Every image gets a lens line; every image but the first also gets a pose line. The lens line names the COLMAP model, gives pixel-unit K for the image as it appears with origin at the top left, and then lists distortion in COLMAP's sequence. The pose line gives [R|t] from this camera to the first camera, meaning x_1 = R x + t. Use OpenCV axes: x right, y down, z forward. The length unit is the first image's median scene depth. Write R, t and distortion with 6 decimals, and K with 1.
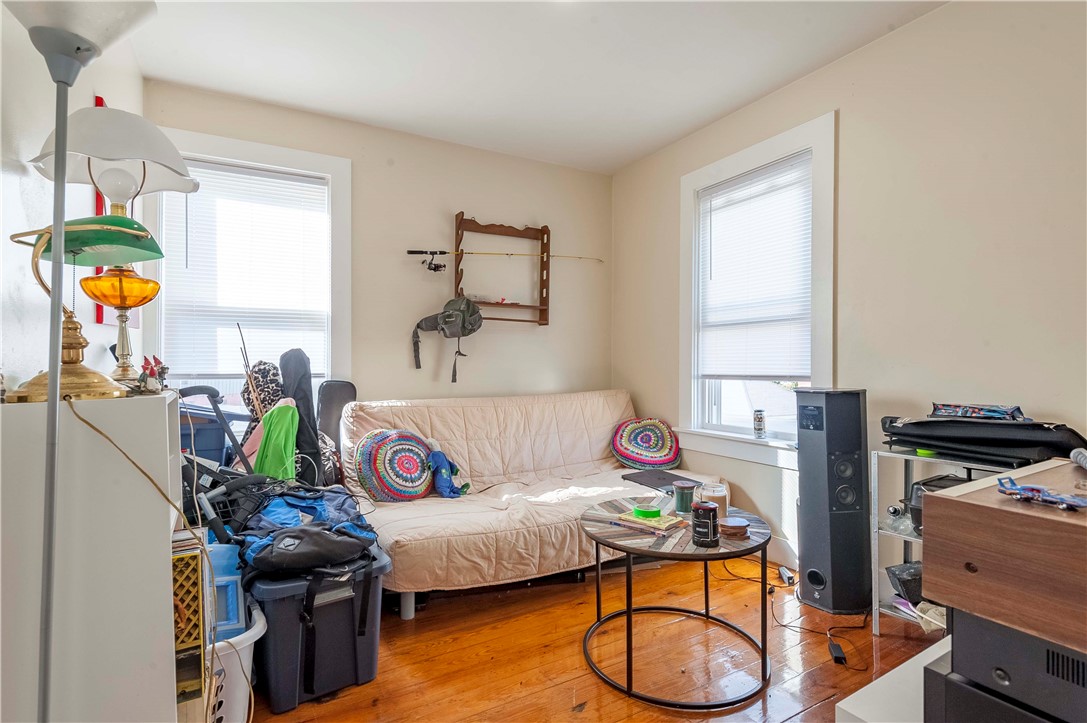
lens RADIAL K [[536.4, 0, 545.3], [0, 536.4, 361.4], [0, 0, 1]] dist [0.001994, 0.000058]
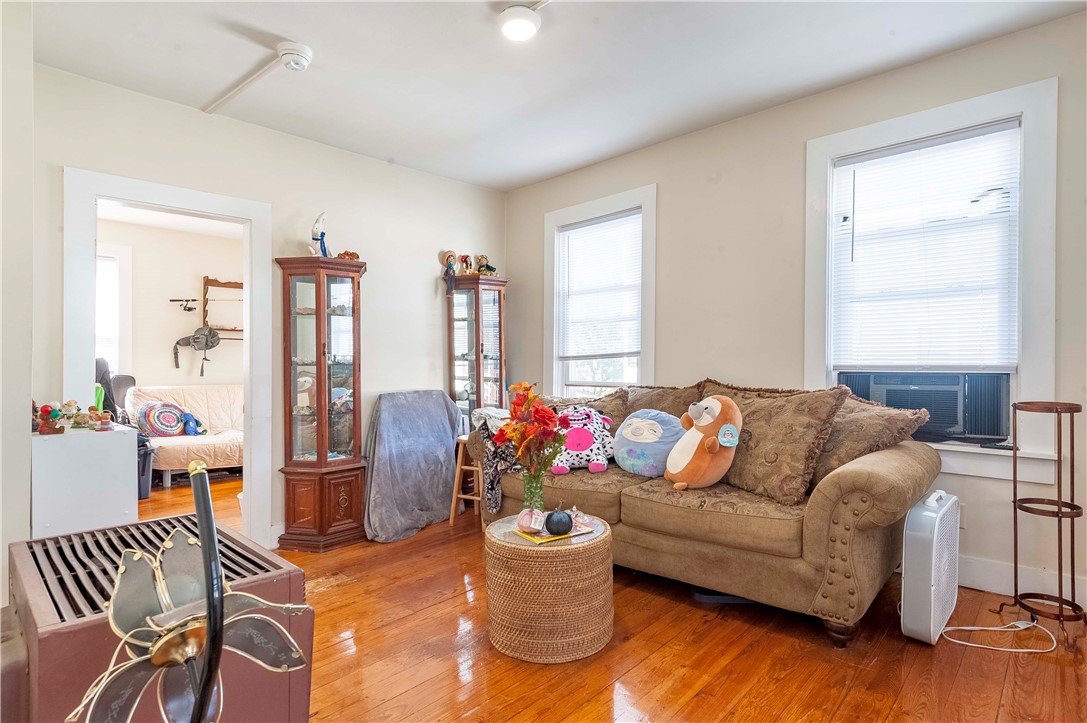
lens RADIAL K [[566.0, 0, 542.9], [0, 566.0, 360.3], [0, 0, 1]] dist [-0.000858, -0.000099]
pose [[0.952842, 0.000091, 0.303468, 0.349994], [0.000788, 0.999996, -0.002775, -0.006307], [-0.303467, 0.002883, 0.952838, -1.149162]]
